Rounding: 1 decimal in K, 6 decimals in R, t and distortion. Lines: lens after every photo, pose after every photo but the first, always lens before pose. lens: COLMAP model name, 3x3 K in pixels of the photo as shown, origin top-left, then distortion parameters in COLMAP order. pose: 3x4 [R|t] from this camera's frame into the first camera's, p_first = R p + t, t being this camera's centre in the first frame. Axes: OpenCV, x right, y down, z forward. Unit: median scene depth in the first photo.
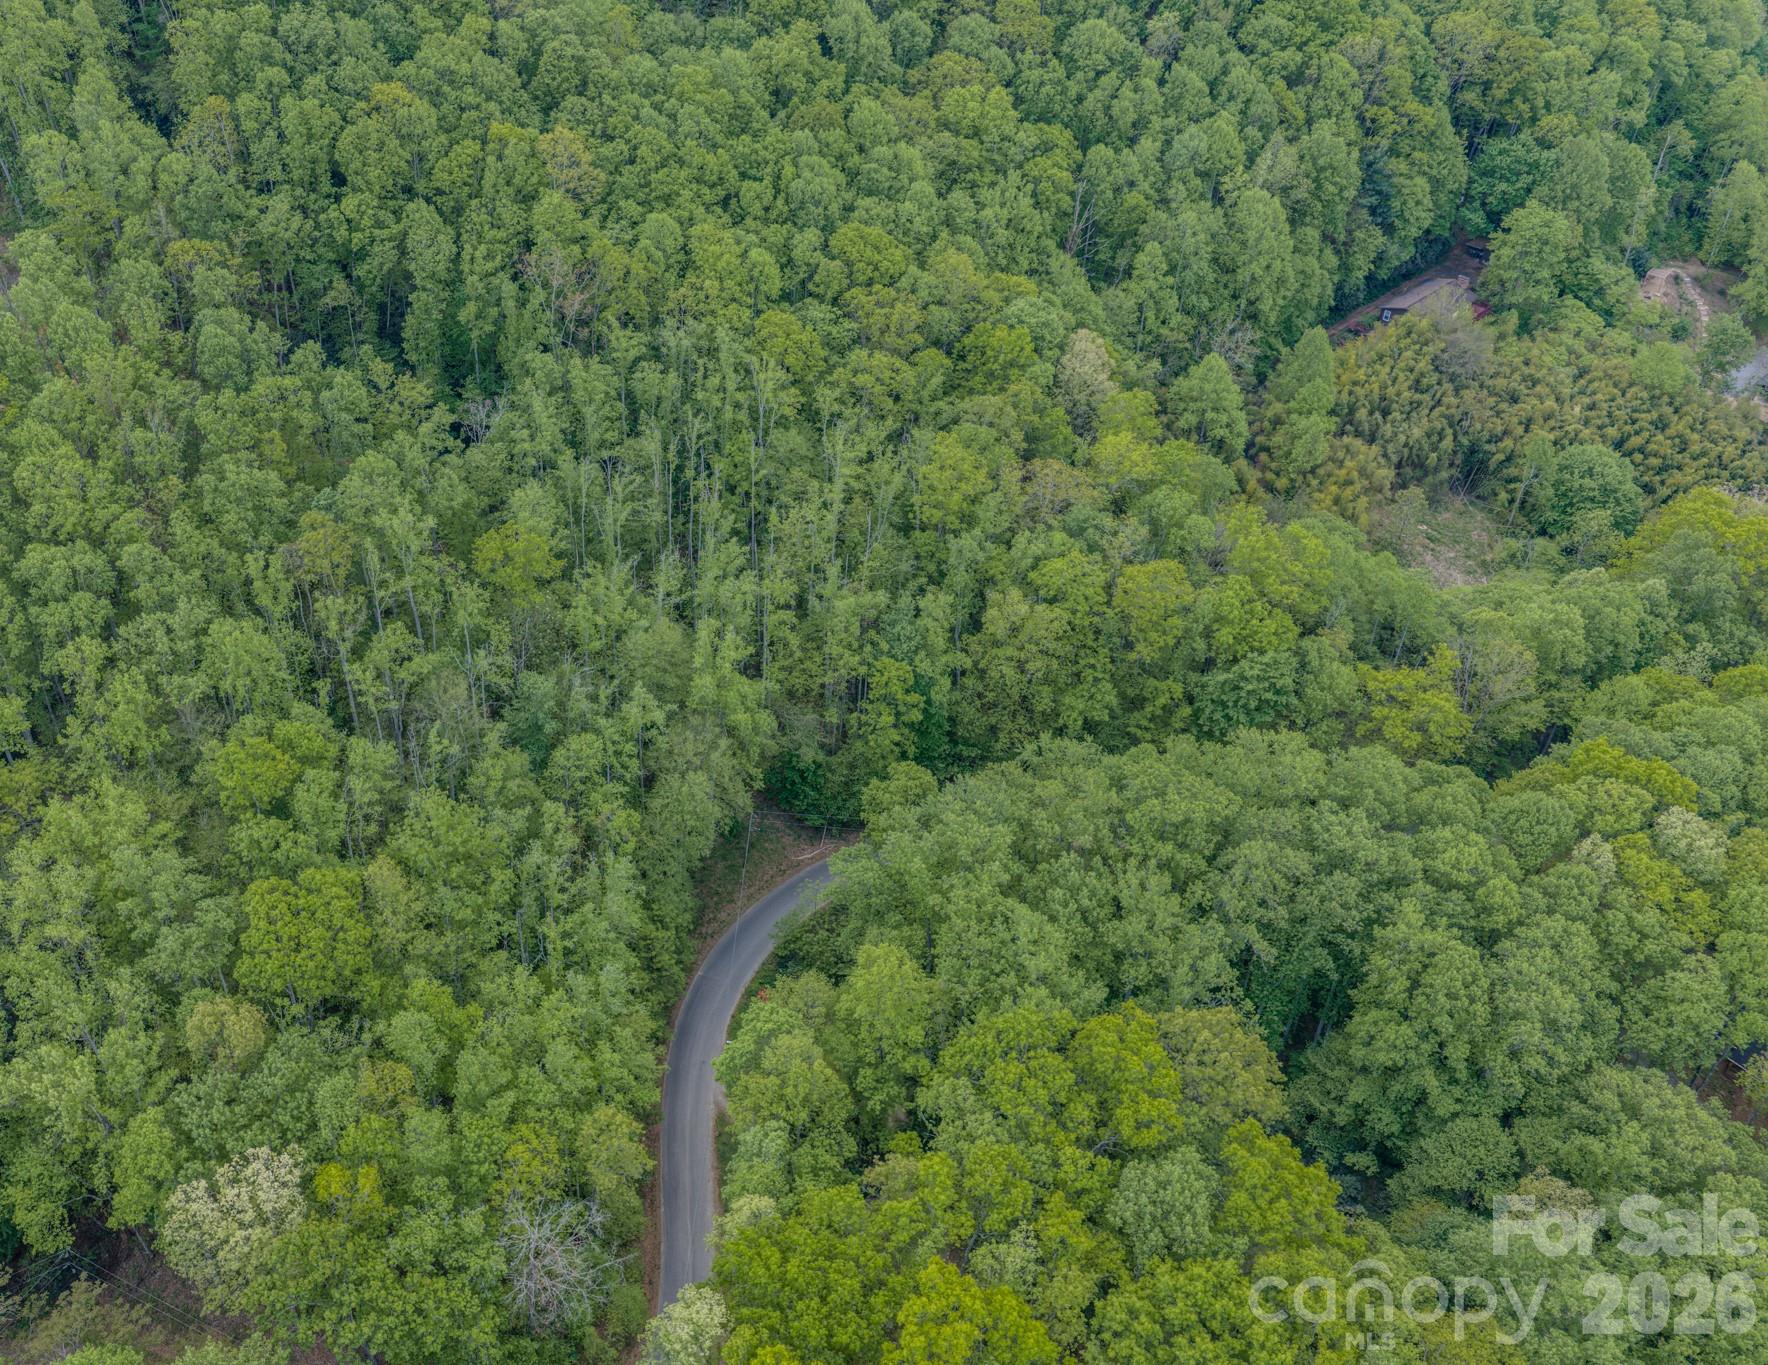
lens RADIAL K [[1753.7, 0, 780.5], [0, 1753.7, 682.5], [0, 0, 1]] dist [0.011262, 0.003231]
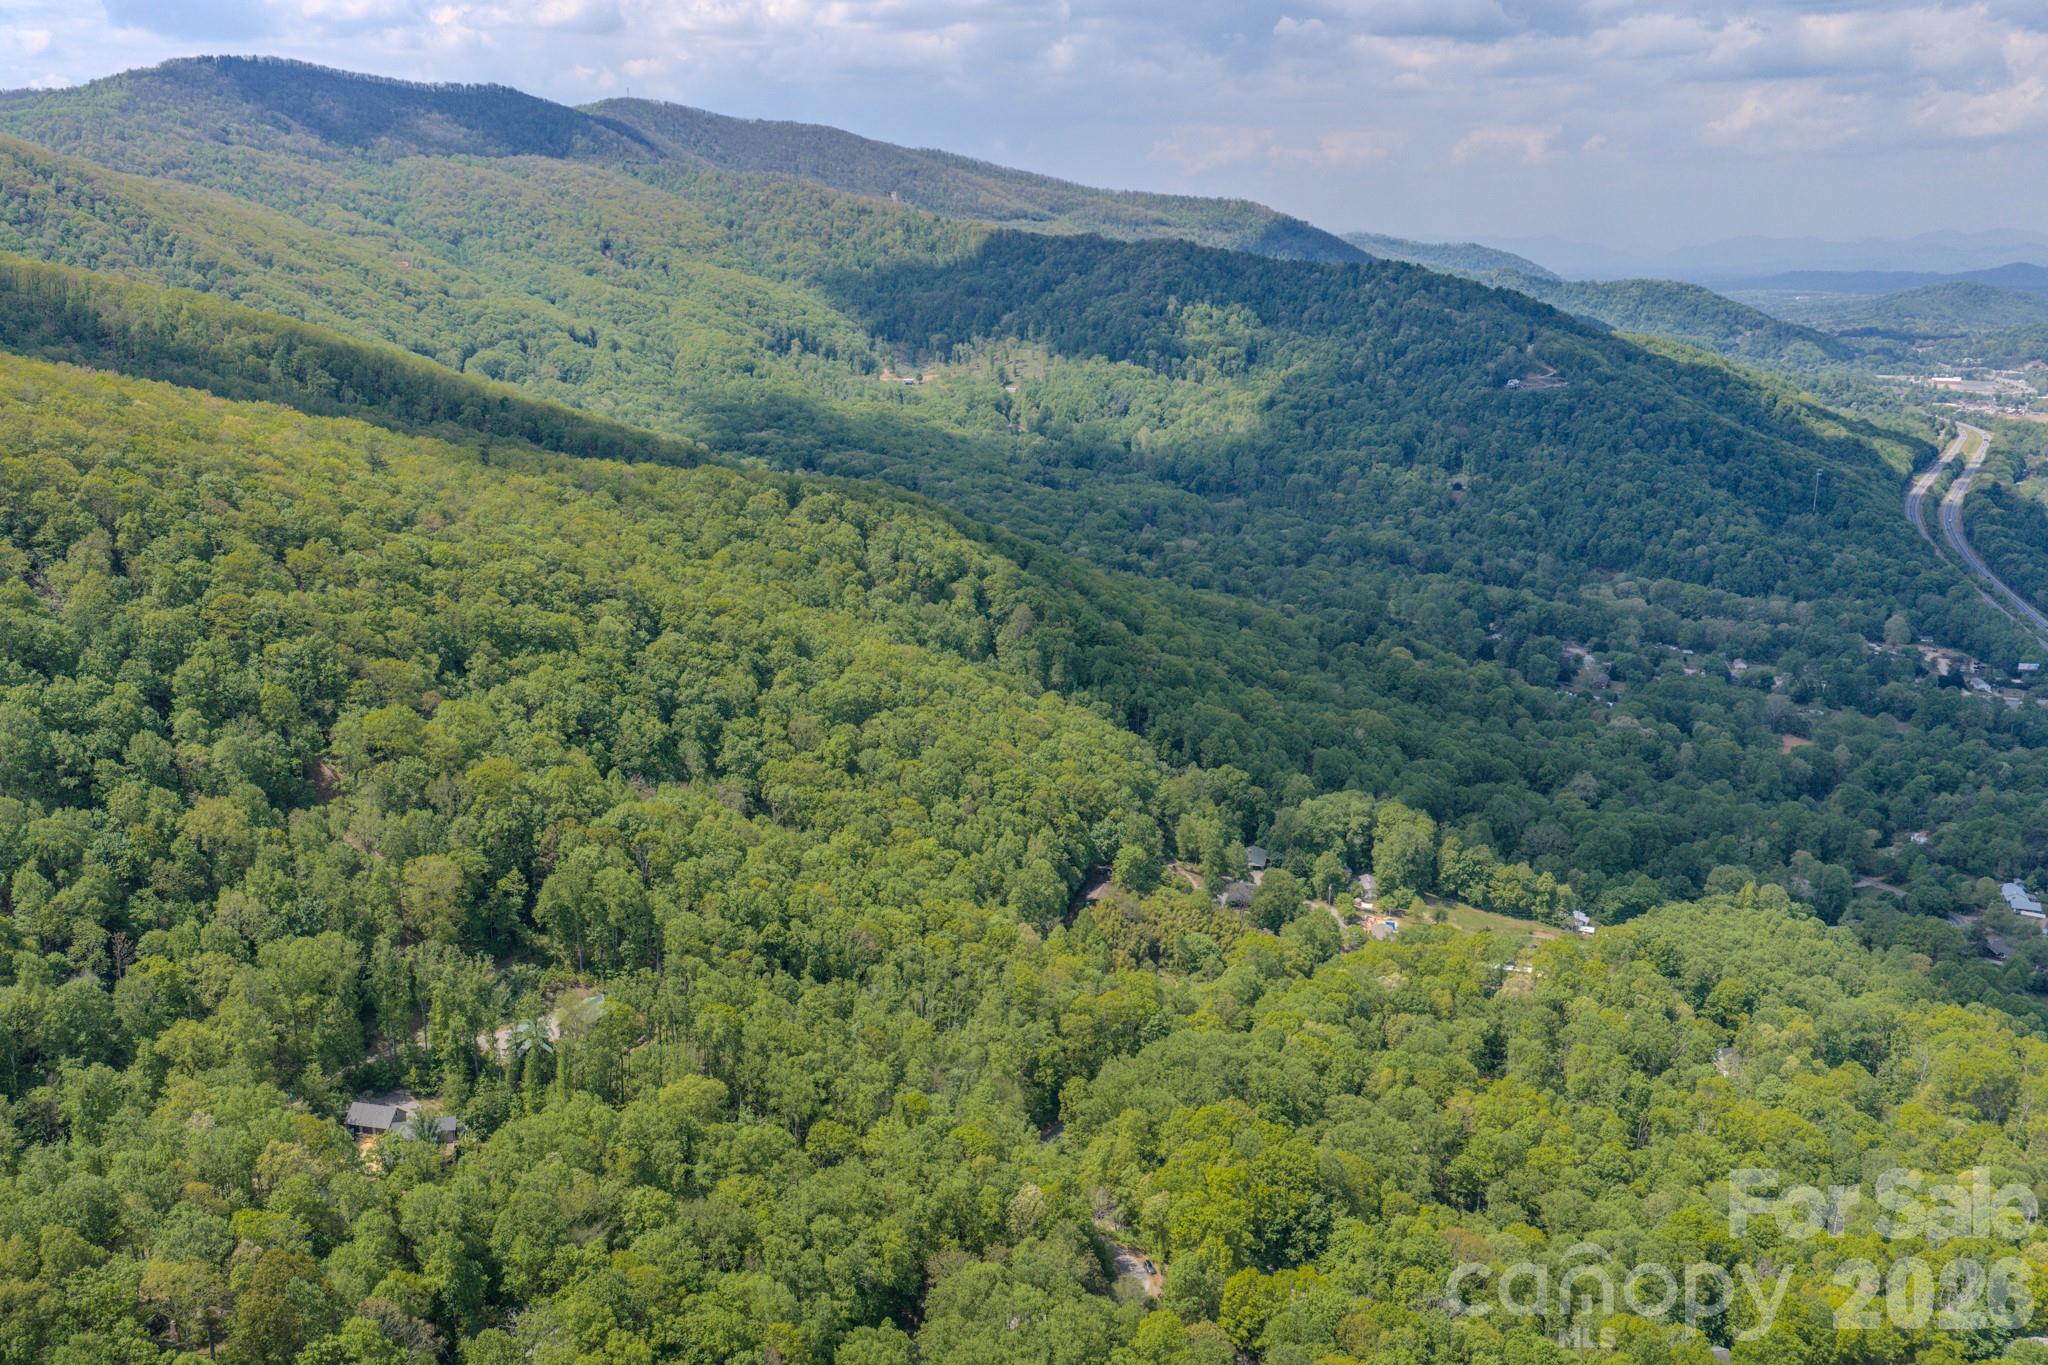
lens RADIAL K [[1686.9, 0, 1024.0], [0, 1686.9, 682.5], [0, 0, 1]] dist [0.021702, -0.026330]
pose [[0.849679, -0.130789, 0.510822, -0.980352], [0.327864, 0.889759, -0.317543, 0.243378], [-0.412978, 0.437290, 0.798891, -0.998144]]
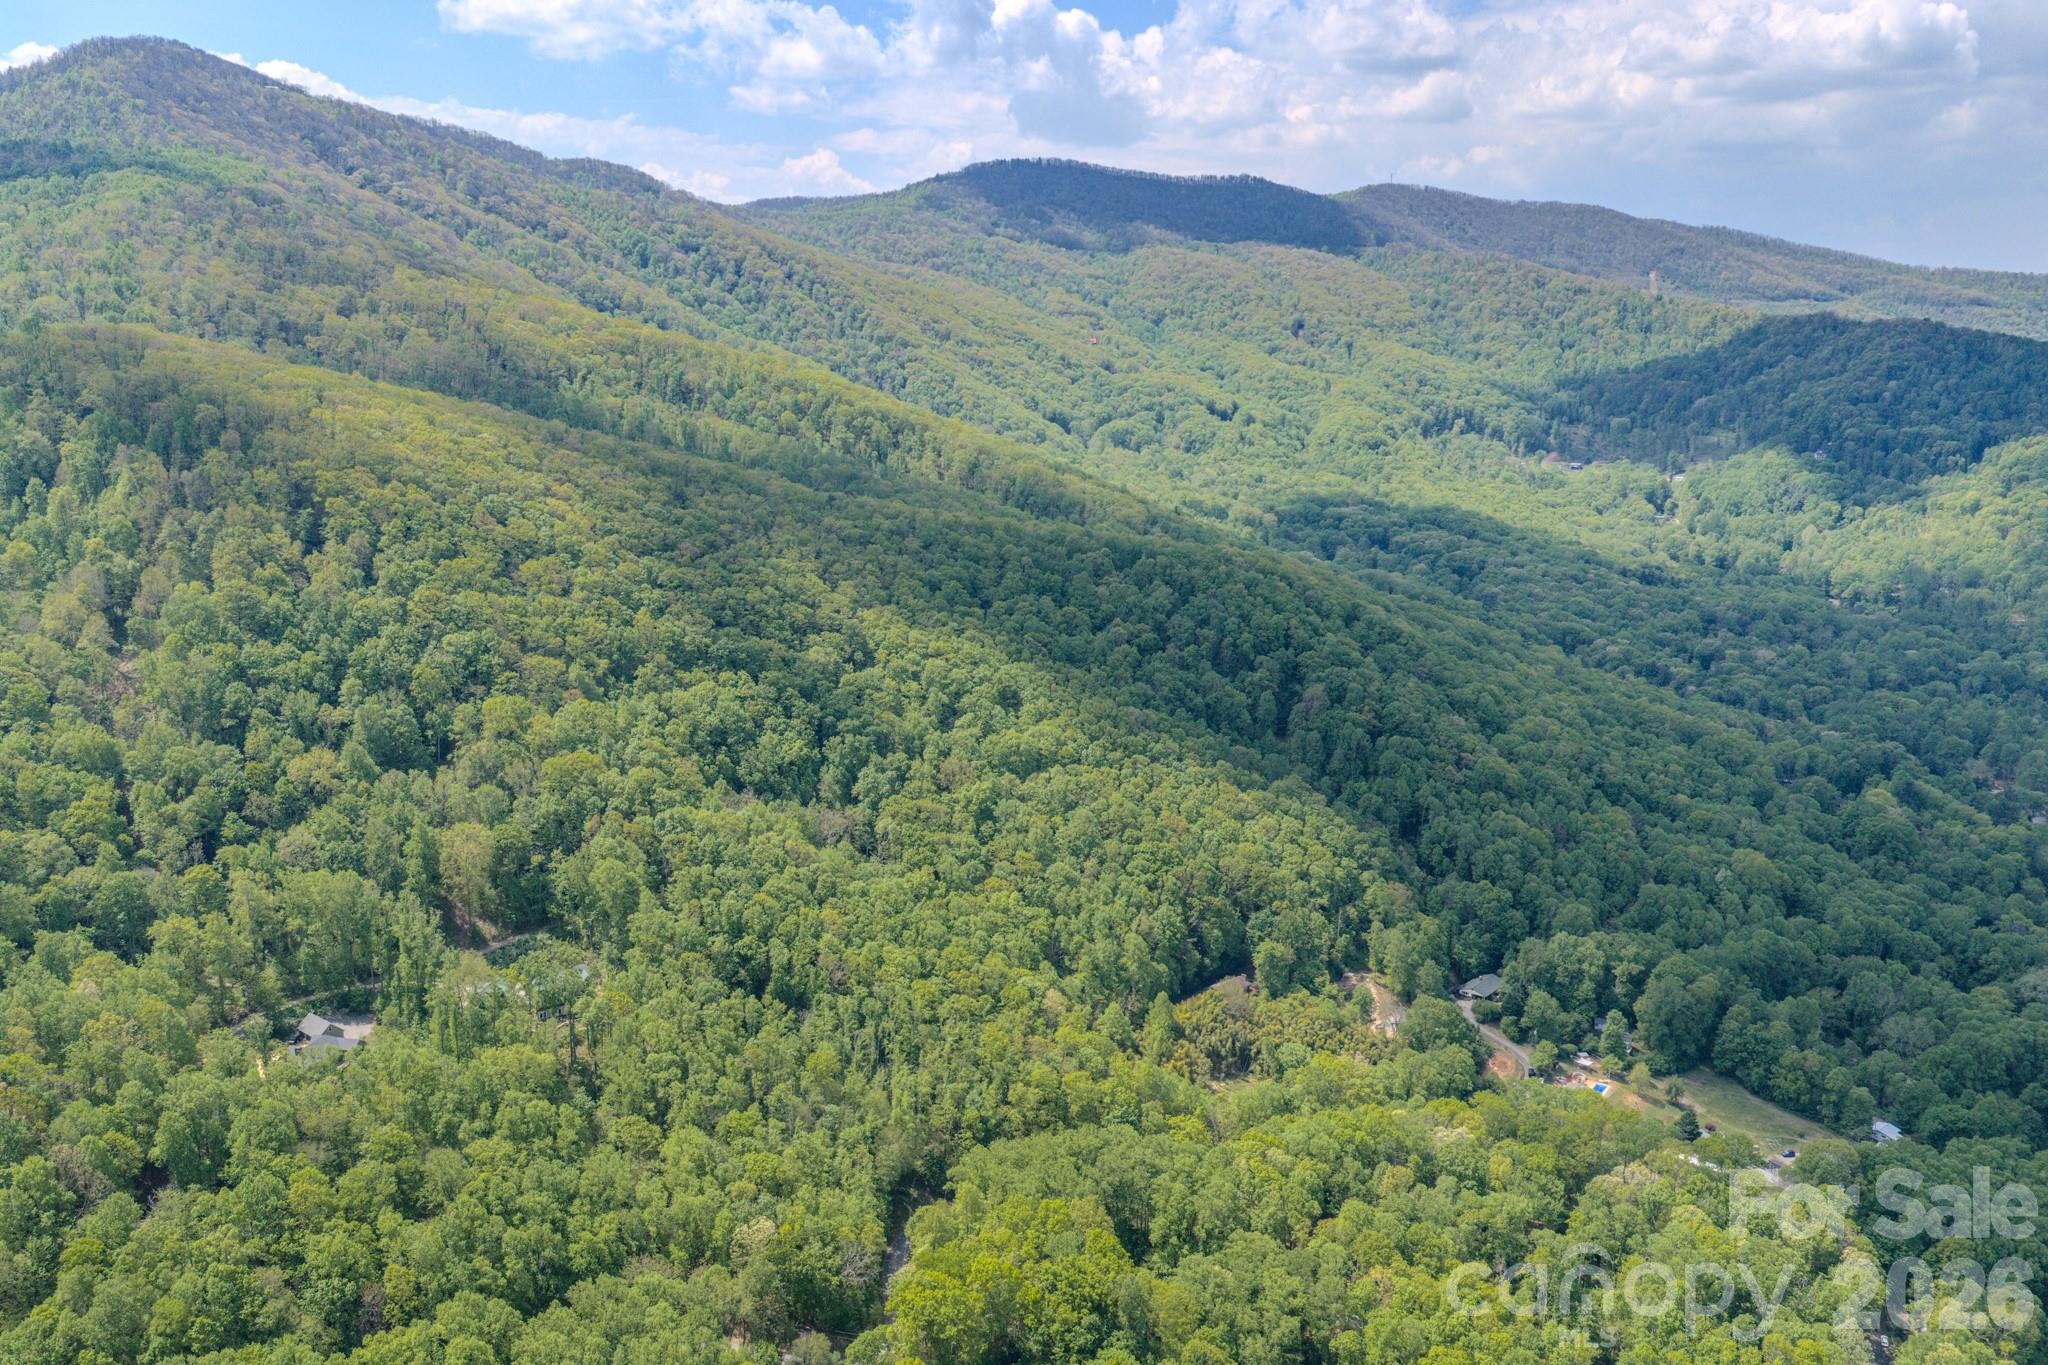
lens RADIAL K [[1684.8, 0, 1024.0], [0, 1684.8, 682.5], [0, 0, 1]] dist [0.023997, -0.042036]
pose [[0.996733, -0.010699, 0.080060, -0.038520], [0.045533, 0.893107, -0.447534, 0.447426], [-0.066714, 0.449717, 0.890676, -1.202230]]
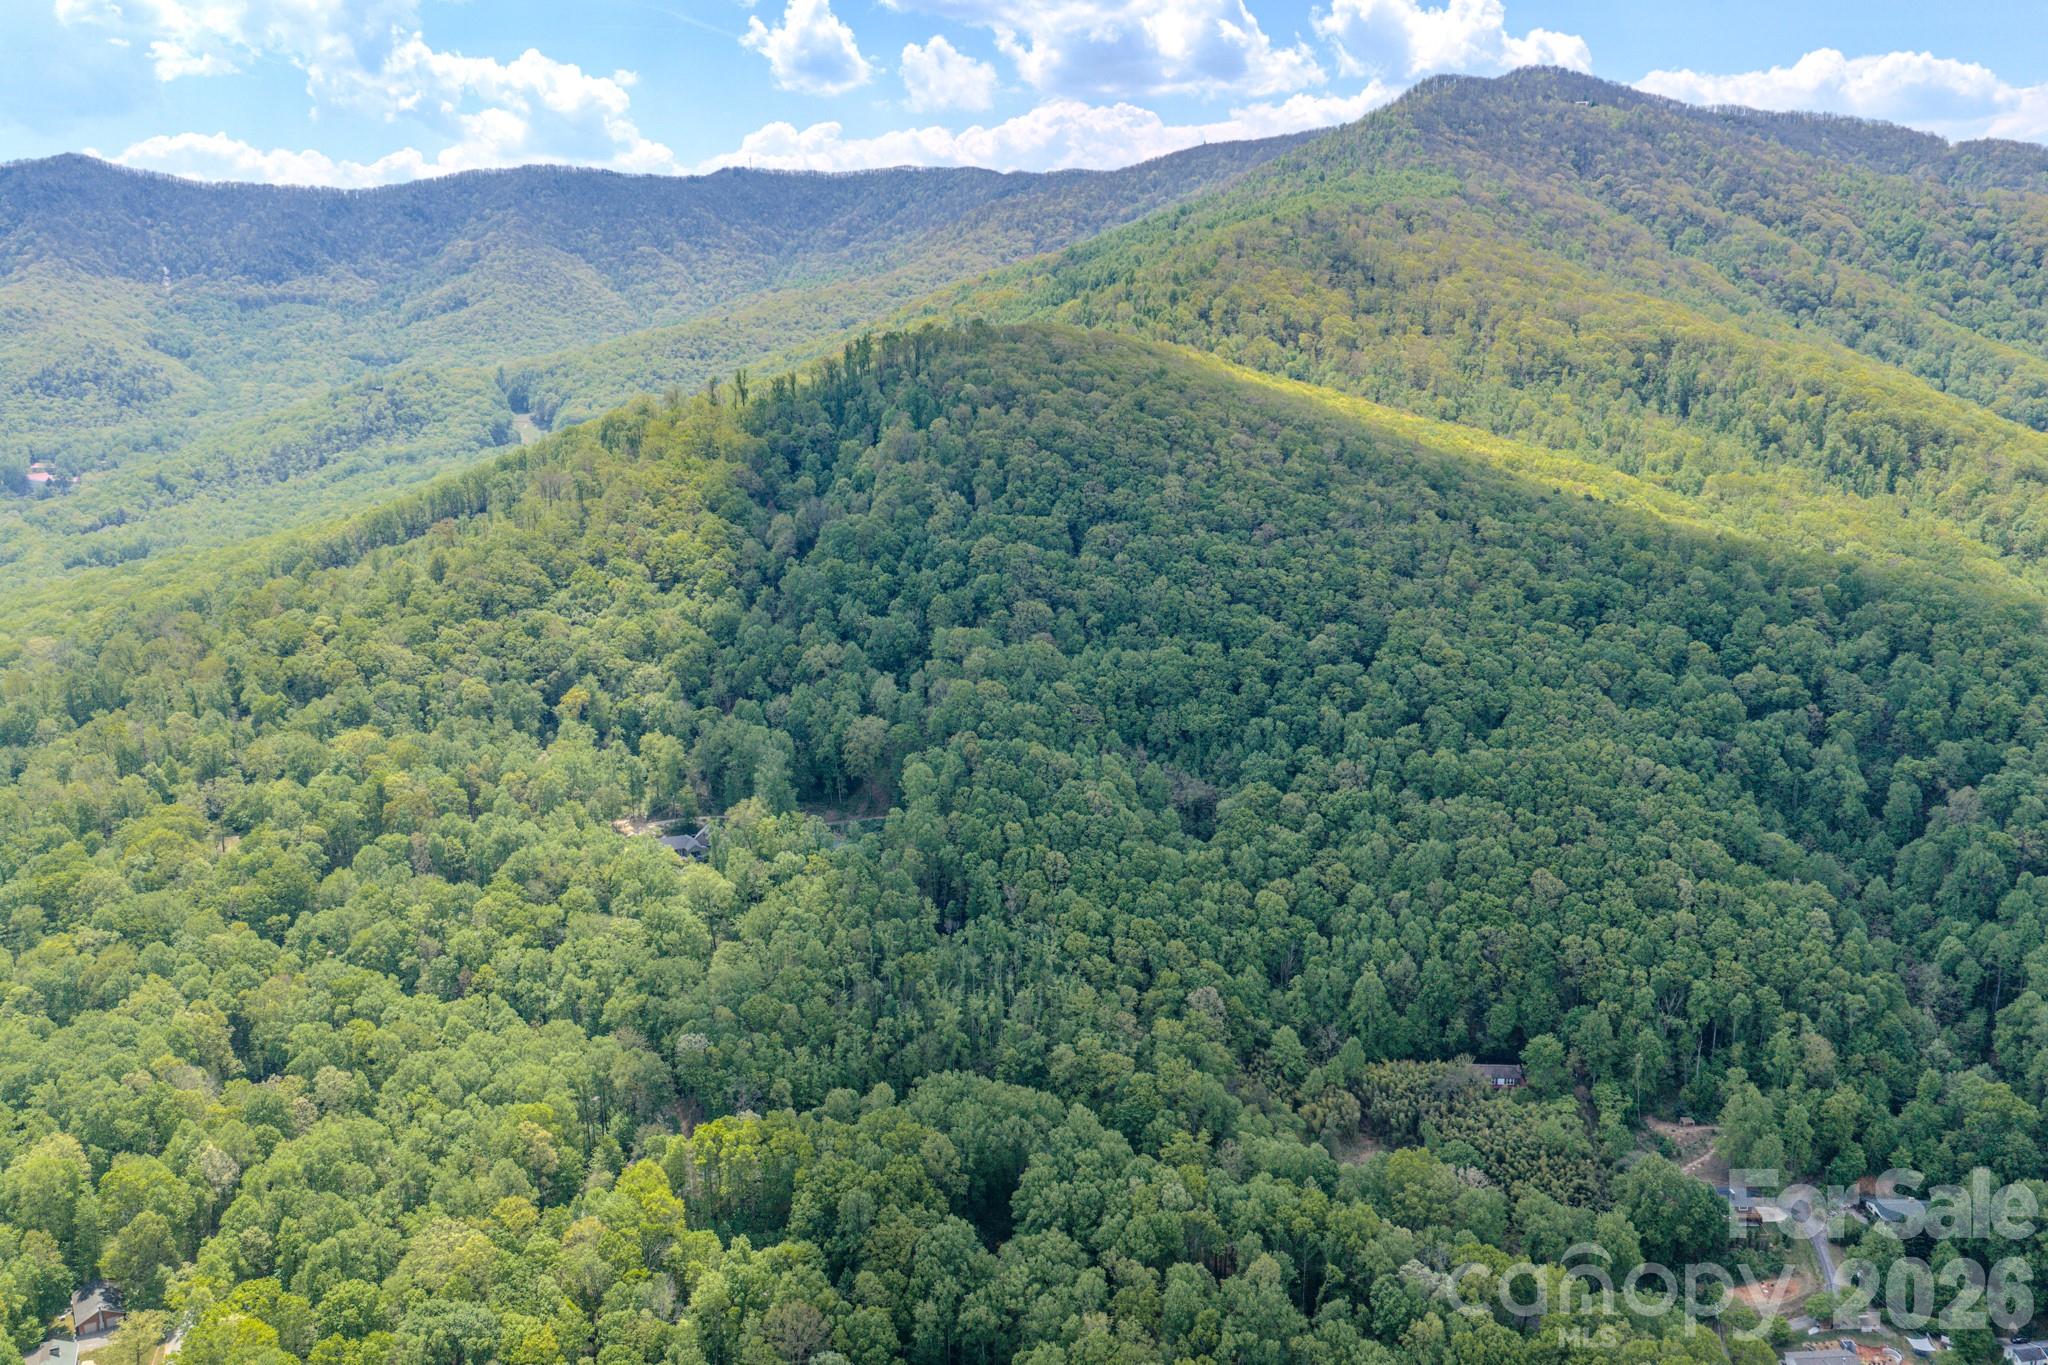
lens RADIAL K [[1675.3, 0, 1024.0], [0, 1675.3, 682.5], [0, 0, 1]] dist [0.009673, -0.015057]
pose [[0.695596, 0.149202, -0.702769, 1.527448], [-0.448417, 0.854428, -0.262440, 0.147023], [0.561309, 0.497686, 0.661242, -0.800307]]
